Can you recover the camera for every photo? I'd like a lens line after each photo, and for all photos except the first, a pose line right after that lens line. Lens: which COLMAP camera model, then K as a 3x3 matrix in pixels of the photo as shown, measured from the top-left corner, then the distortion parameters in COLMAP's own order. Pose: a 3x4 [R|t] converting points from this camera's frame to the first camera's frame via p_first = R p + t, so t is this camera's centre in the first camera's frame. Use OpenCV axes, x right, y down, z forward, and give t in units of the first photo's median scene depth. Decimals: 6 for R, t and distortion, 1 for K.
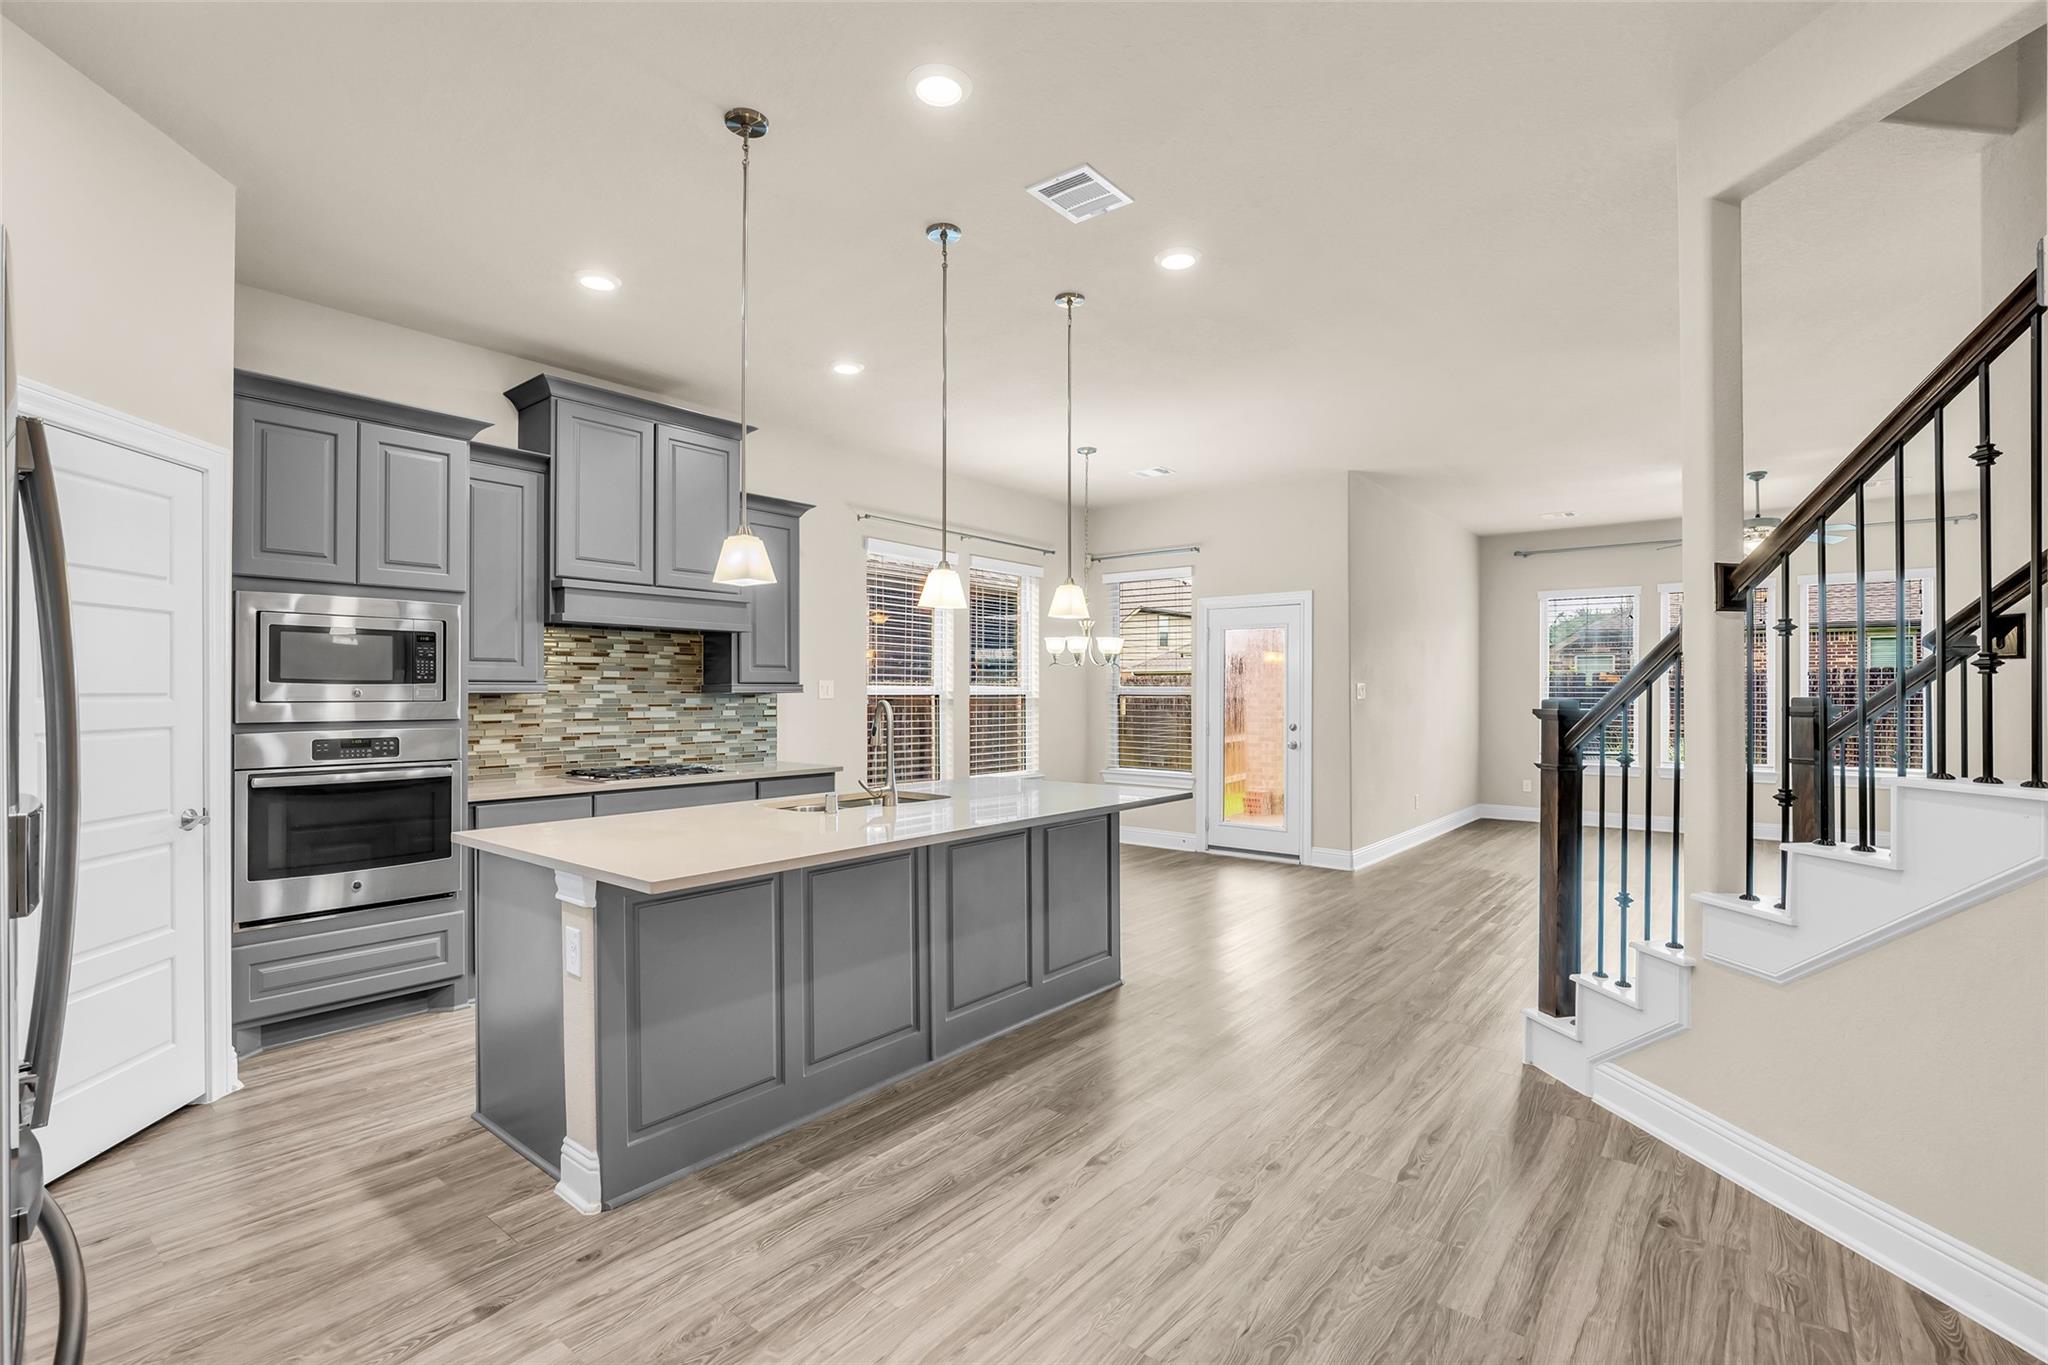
lens RADIAL K [[952.4, 0, 982.4], [0, 952.4, 690.6], [0, 0, 1]] dist [-0.013672, 0.001921]
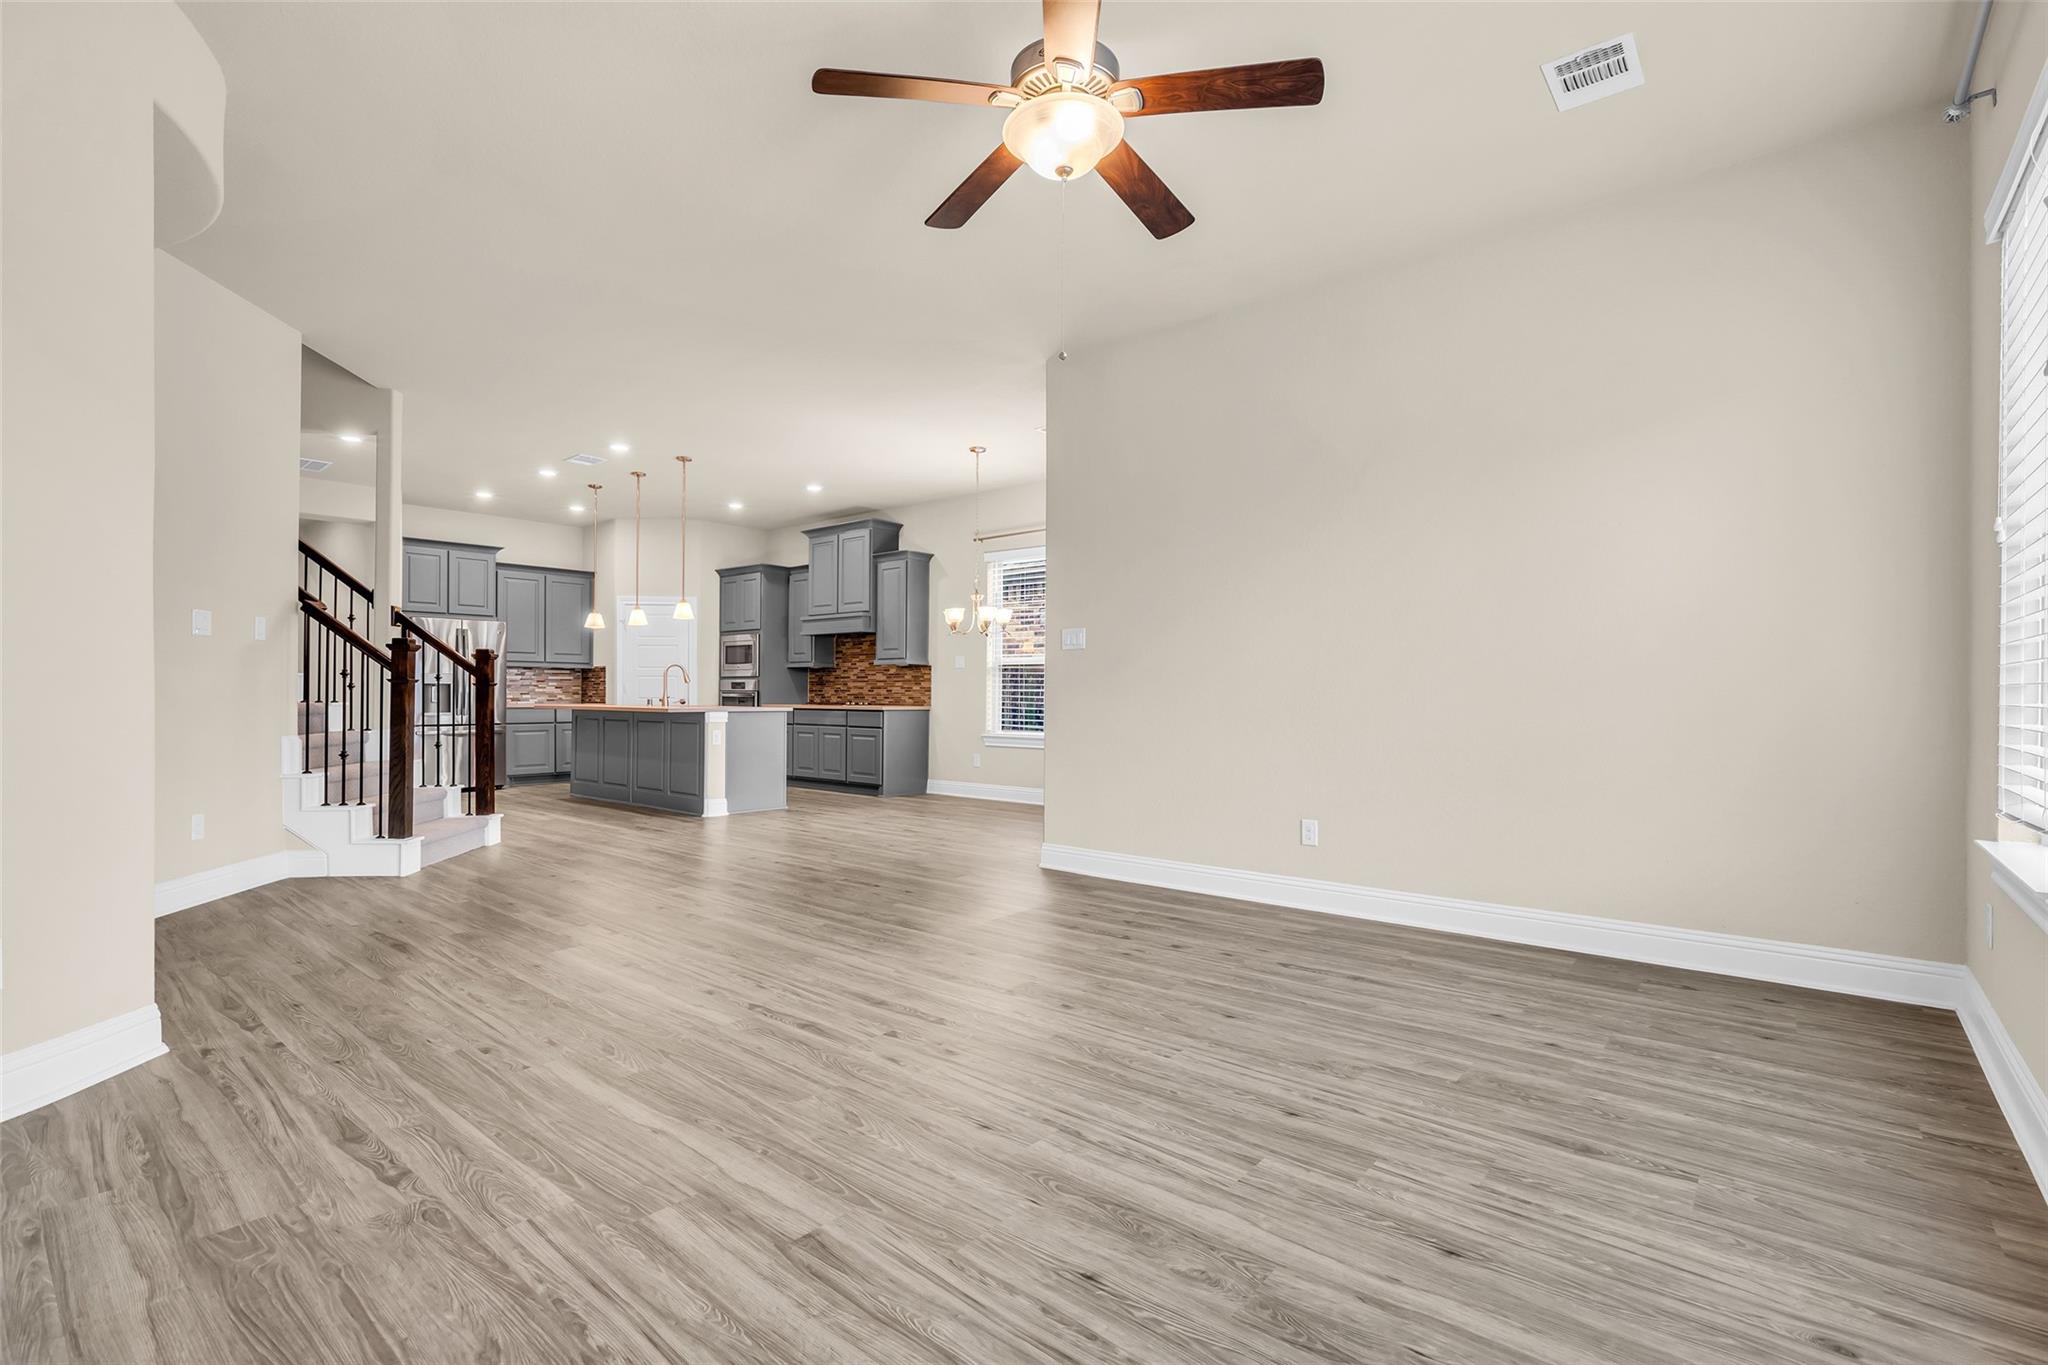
lens RADIAL K [[952.4, 0, 1037.2], [0, 952.4, 684.0], [0, 0, 1]] dist [-0.013672, 0.001921]
pose [[0.045877, -0.012320, -0.998871, 1.693378], [-0.001302, 0.999922, -0.012393, 0.065375], [0.998946, 0.001870, 0.045858, 1.311962]]
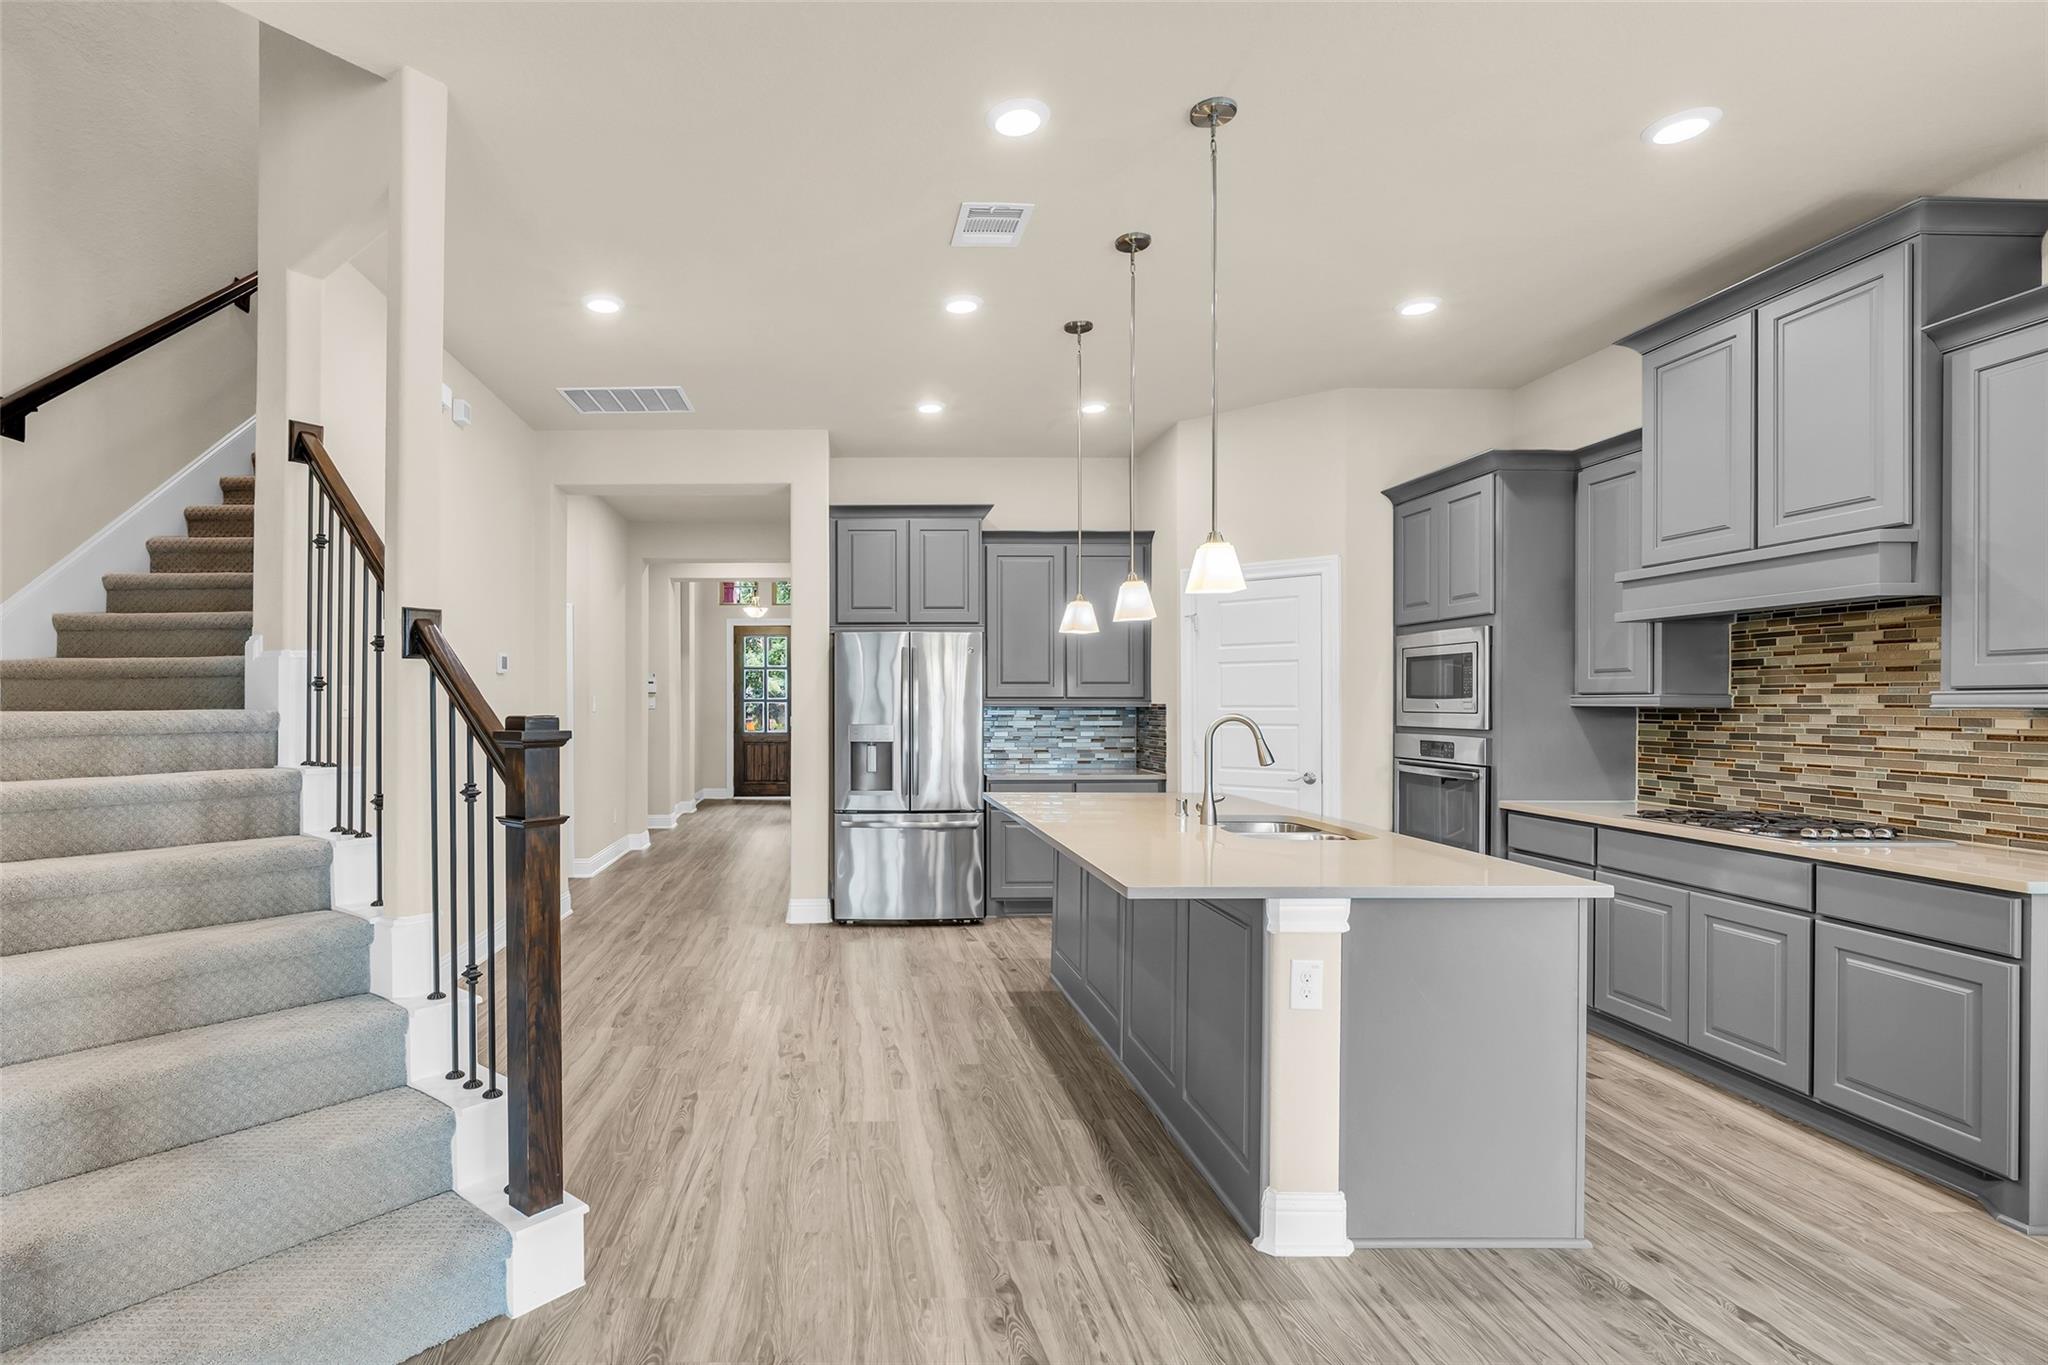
lens RADIAL K [[965.5, 0, 879.9], [0, 965.5, 700.5], [0, 0, 1]] dist [-0.003517, 0.000331]
pose [[-0.731991, -0.001890, -0.681312, 0.569771], [-0.000373, 0.999997, -0.002374, -0.000744], [0.681314, -0.001484, -0.731990, 1.056798]]
